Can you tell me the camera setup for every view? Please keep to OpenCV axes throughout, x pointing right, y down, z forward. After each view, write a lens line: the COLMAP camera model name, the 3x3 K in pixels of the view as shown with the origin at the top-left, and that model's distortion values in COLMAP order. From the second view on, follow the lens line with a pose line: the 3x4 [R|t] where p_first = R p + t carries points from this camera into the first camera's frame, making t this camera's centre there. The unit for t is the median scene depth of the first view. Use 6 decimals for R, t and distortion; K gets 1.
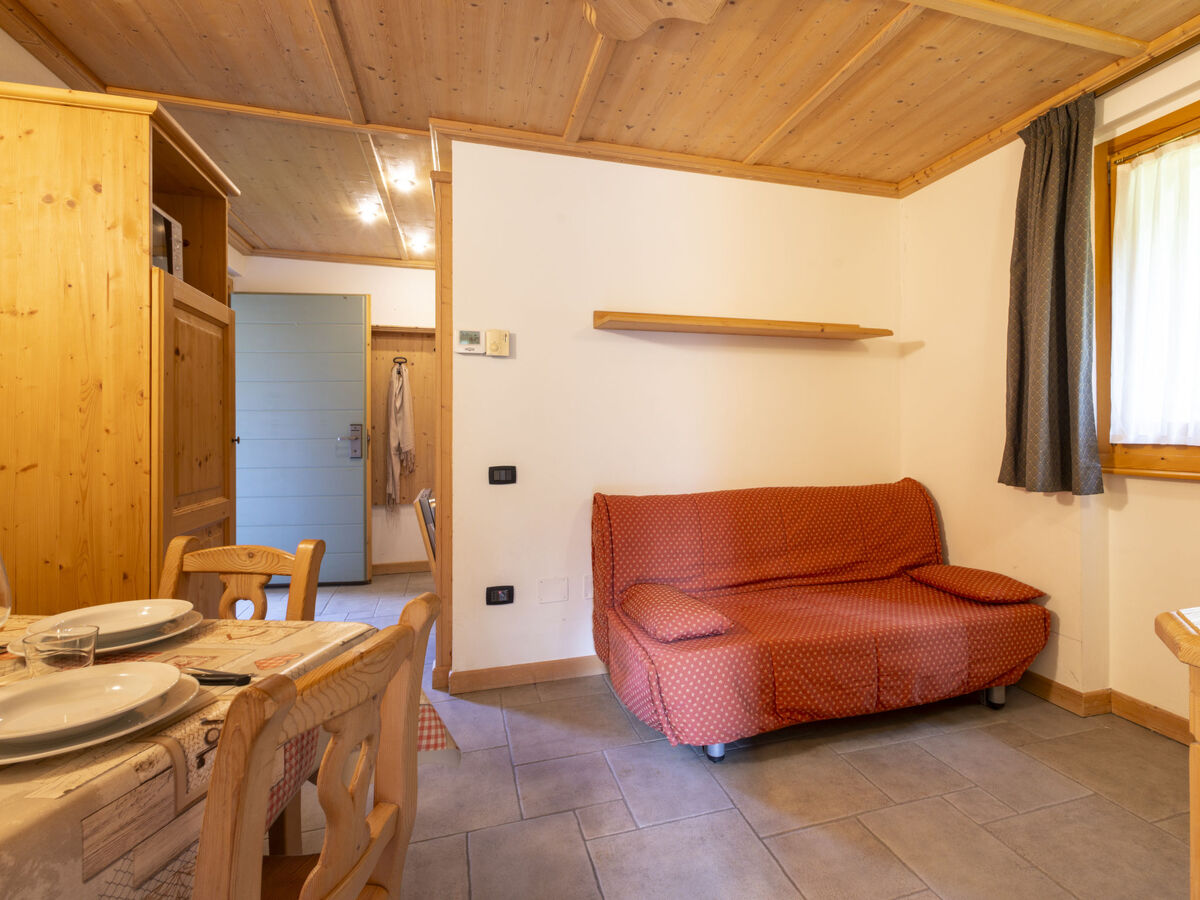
lens RADIAL K [[621.1, 0, 620.8], [0, 621.1, 427.3], [0, 0, 1]] dist [-0.006139, -0.000389]
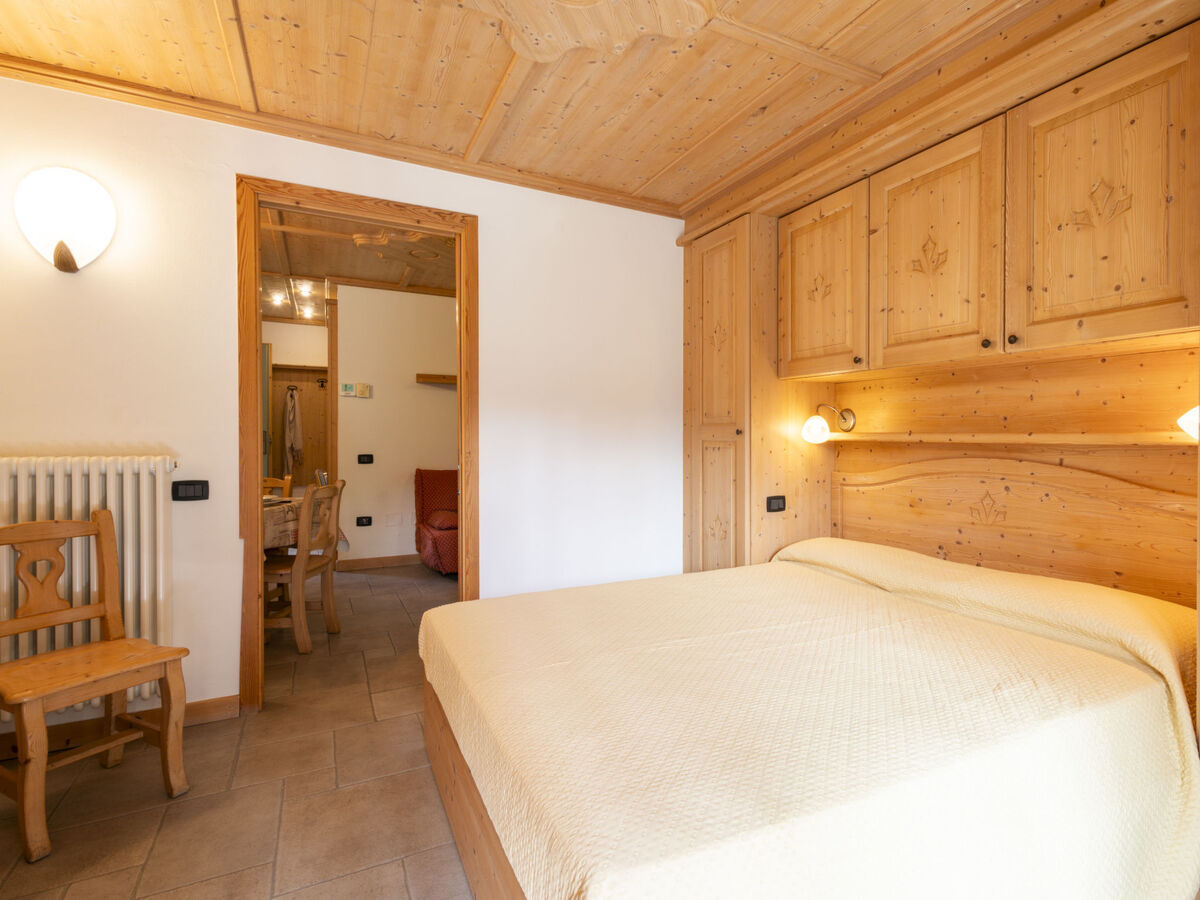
lens RADIAL K [[564.8, 0, 600.0], [0, 564.8, 450.0], [0, 0, 1]] dist [-0.000596, -0.000153]
pose [[0.979972, 0.005844, 0.199050, 0.096416], [-0.010825, 0.999655, 0.023945, -0.001009], [-0.198842, -0.025620, 0.979697, -0.478561]]
